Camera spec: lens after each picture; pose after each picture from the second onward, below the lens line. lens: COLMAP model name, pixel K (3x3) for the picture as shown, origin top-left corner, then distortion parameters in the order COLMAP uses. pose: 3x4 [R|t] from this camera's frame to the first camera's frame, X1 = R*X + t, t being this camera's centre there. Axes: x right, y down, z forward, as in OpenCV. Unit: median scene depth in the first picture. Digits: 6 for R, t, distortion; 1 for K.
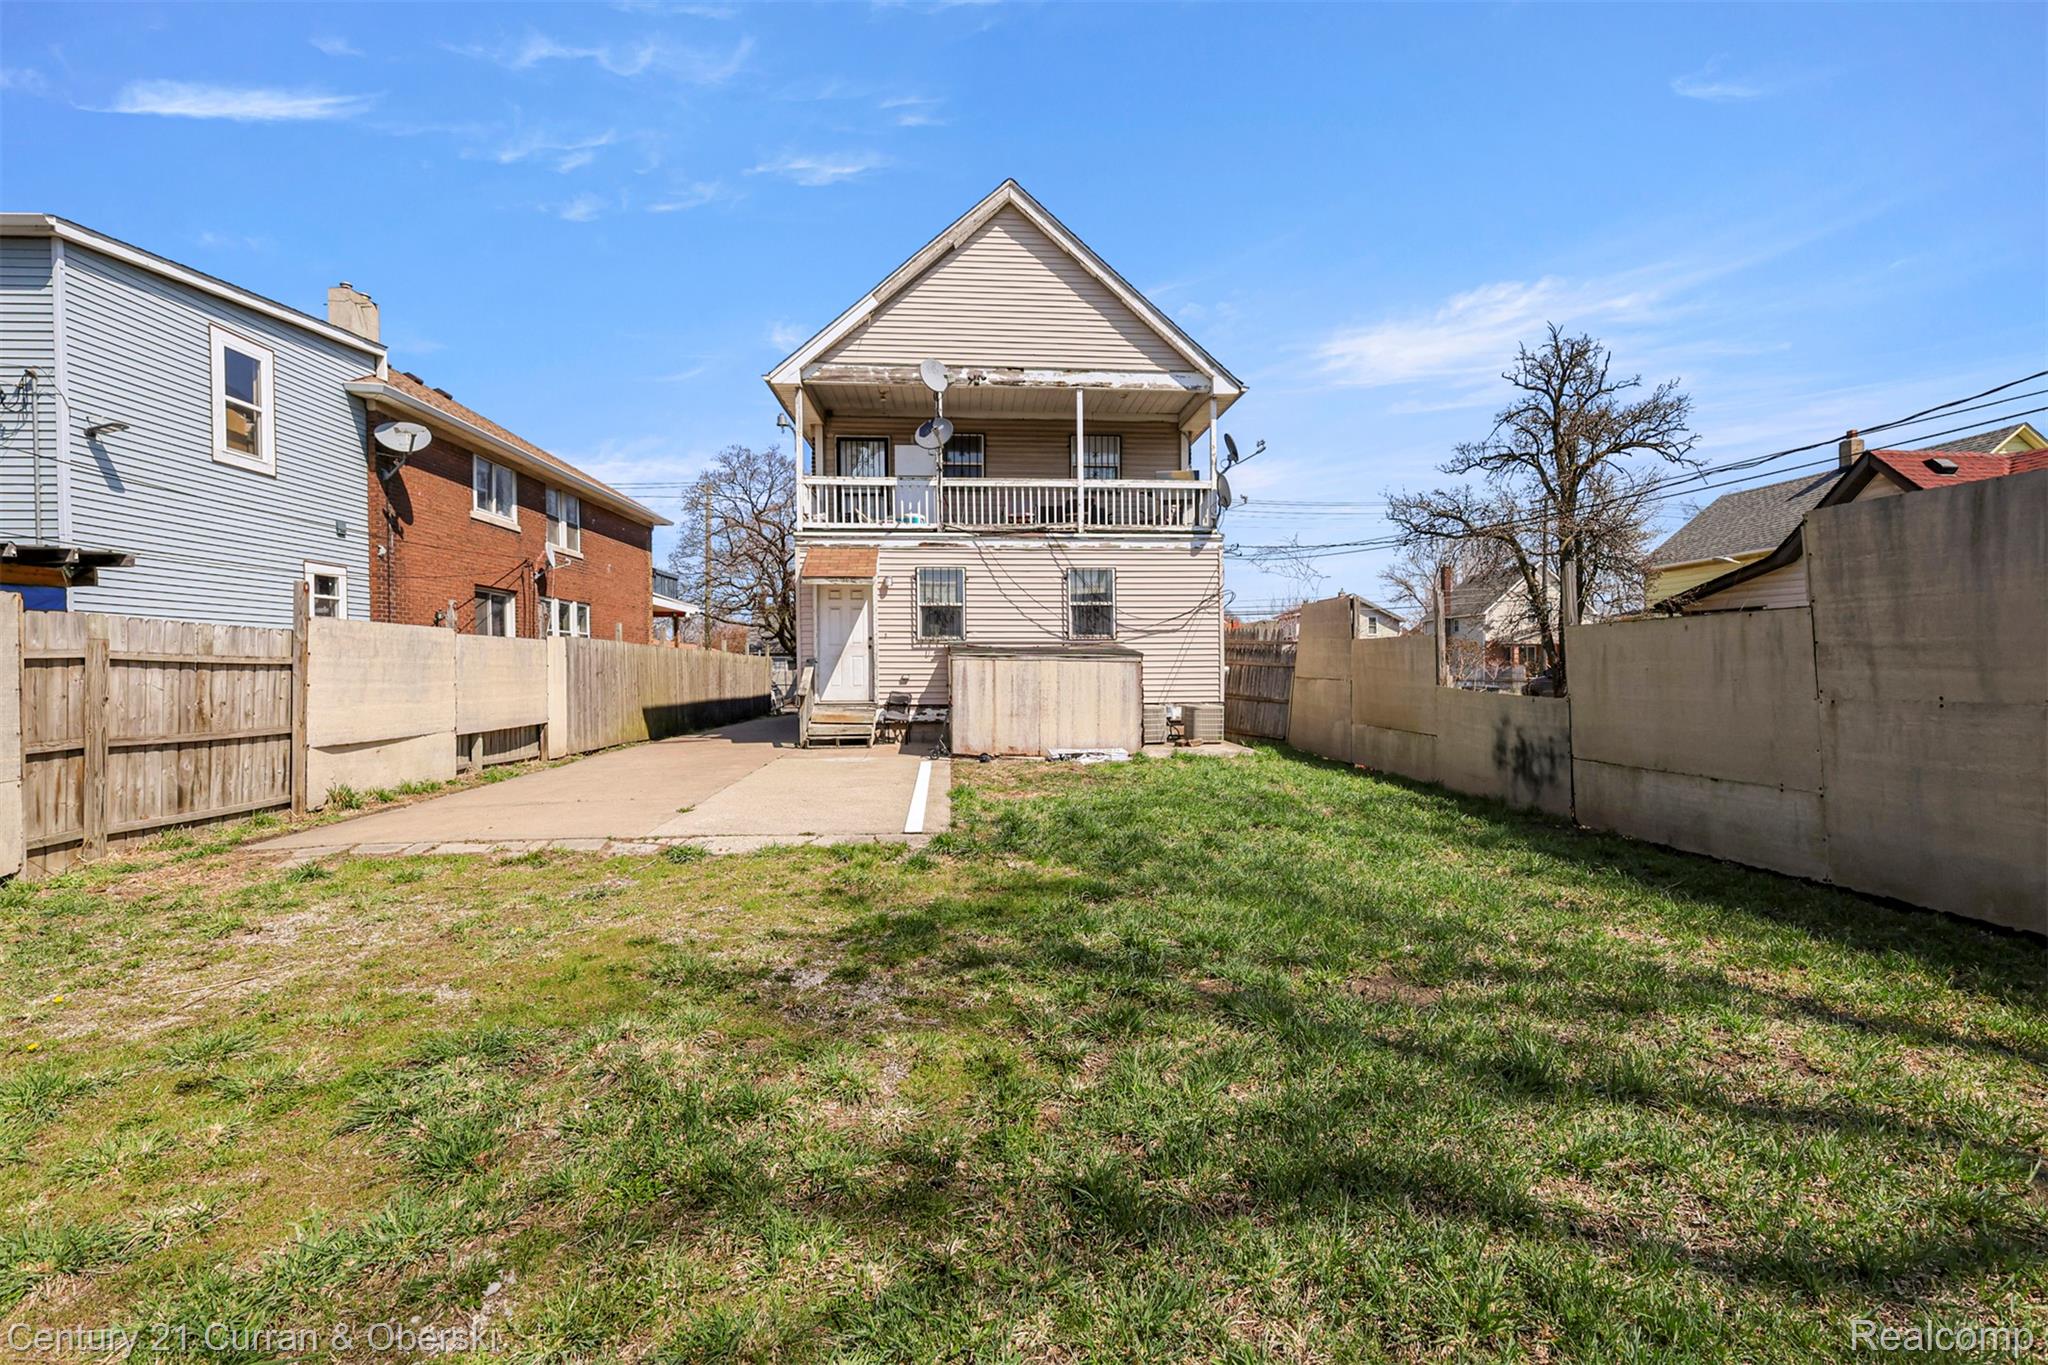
lens RADIAL K [[899.8, 0, 1021.1], [0, 899.8, 690.1], [0, 0, 1]] dist [0.005208, -0.000297]
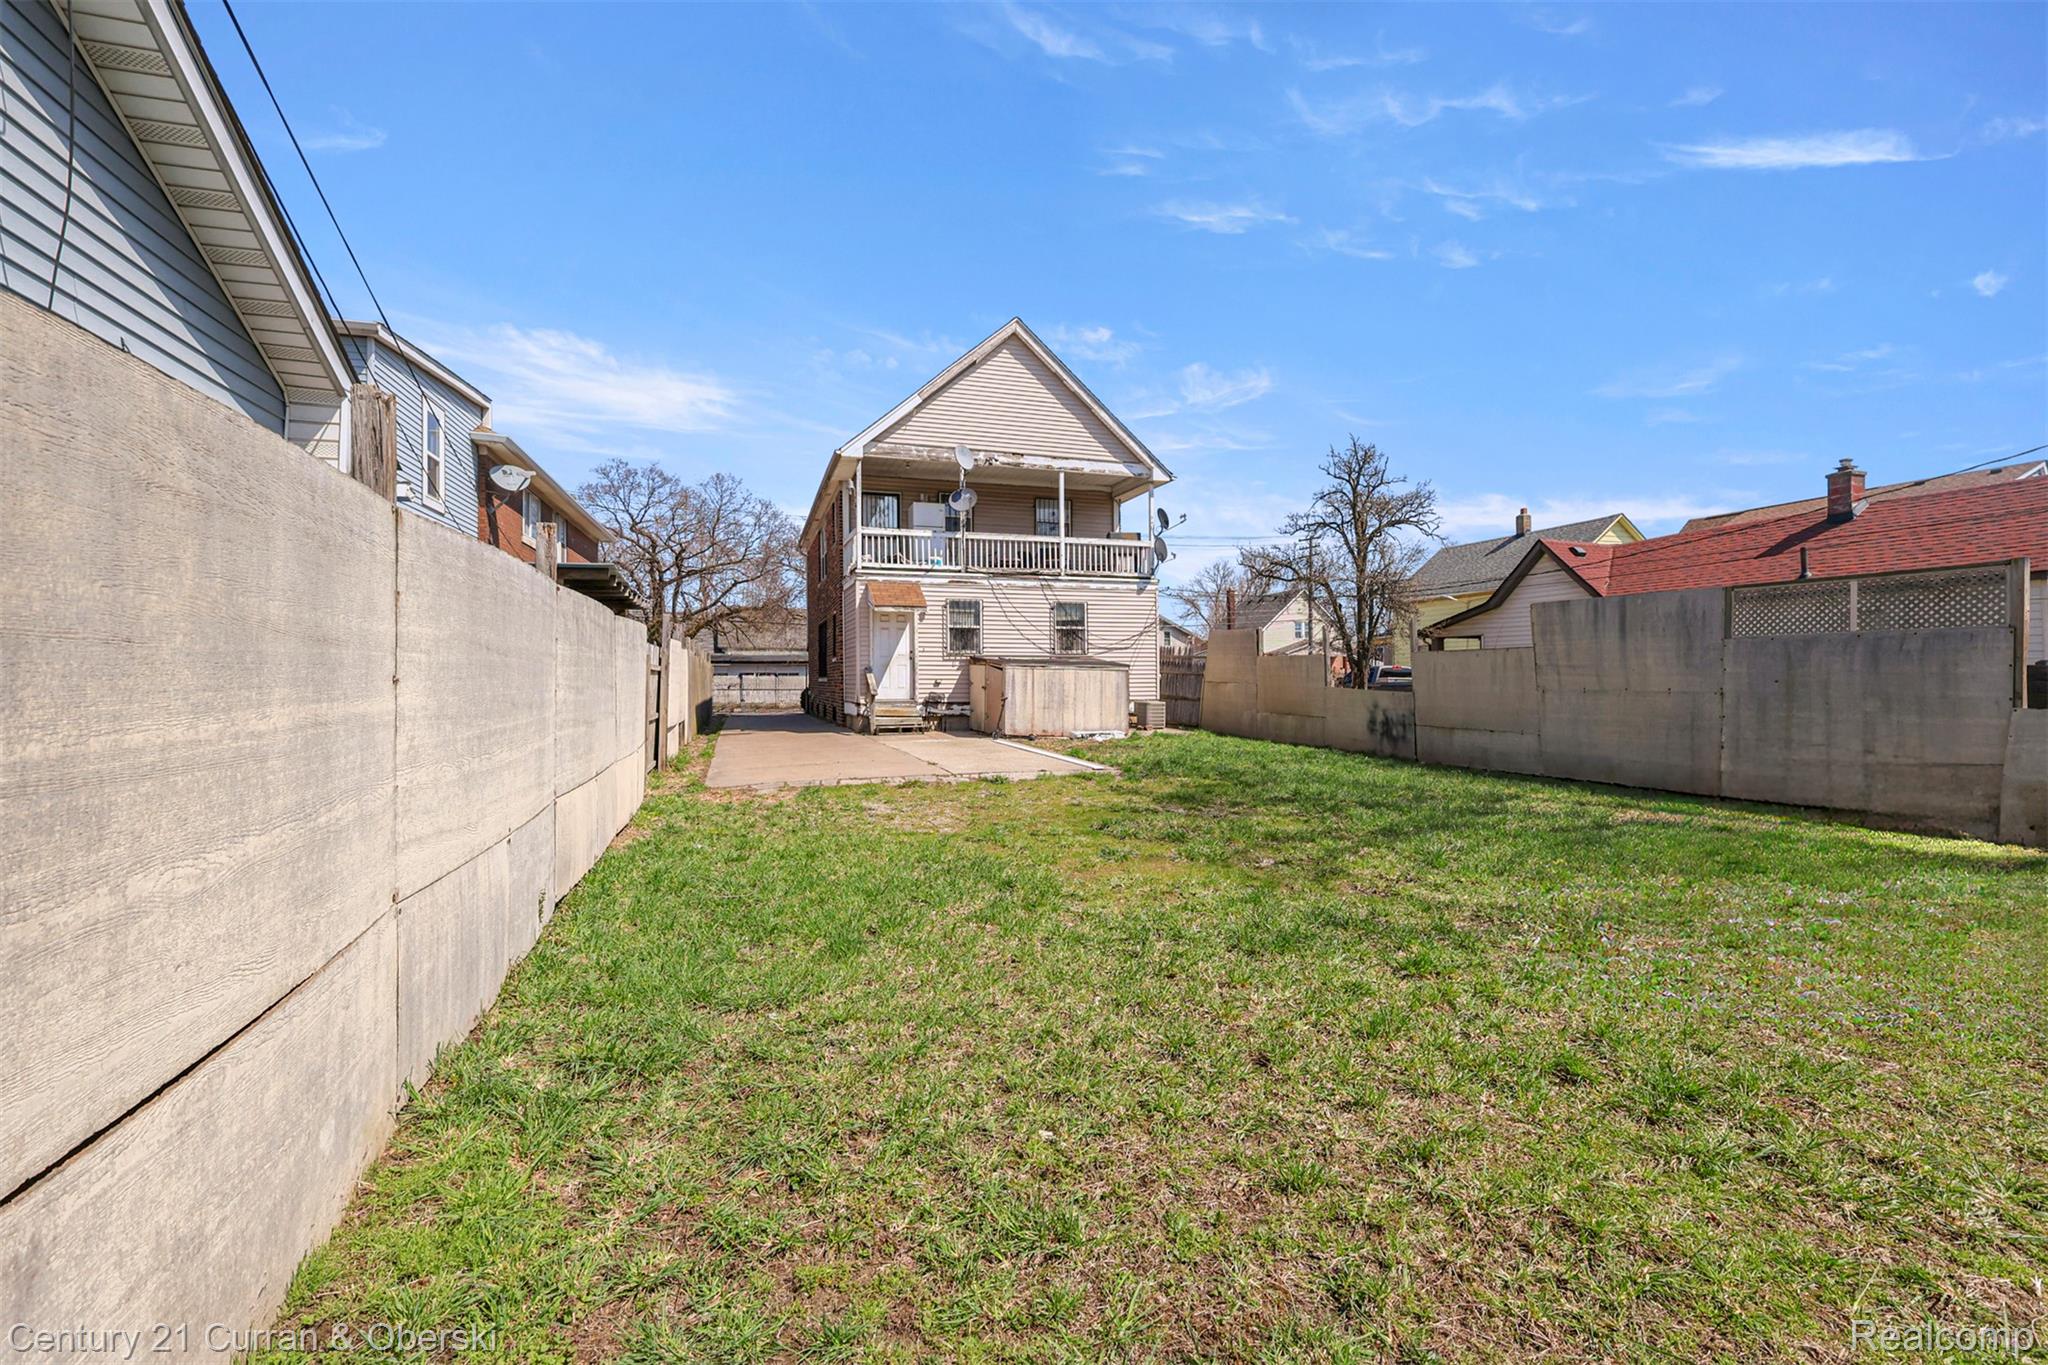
lens RADIAL K [[899.8, 0, 1020.5], [0, 899.8, 682.5], [0, 0, 1]] dist [0.005208, -0.000297]
pose [[0.970681, 0.000768, 0.240369, -0.333115], [0.003251, 0.999862, -0.016322, 0.009318], [-0.240349, 0.016625, 0.970544, -0.317238]]
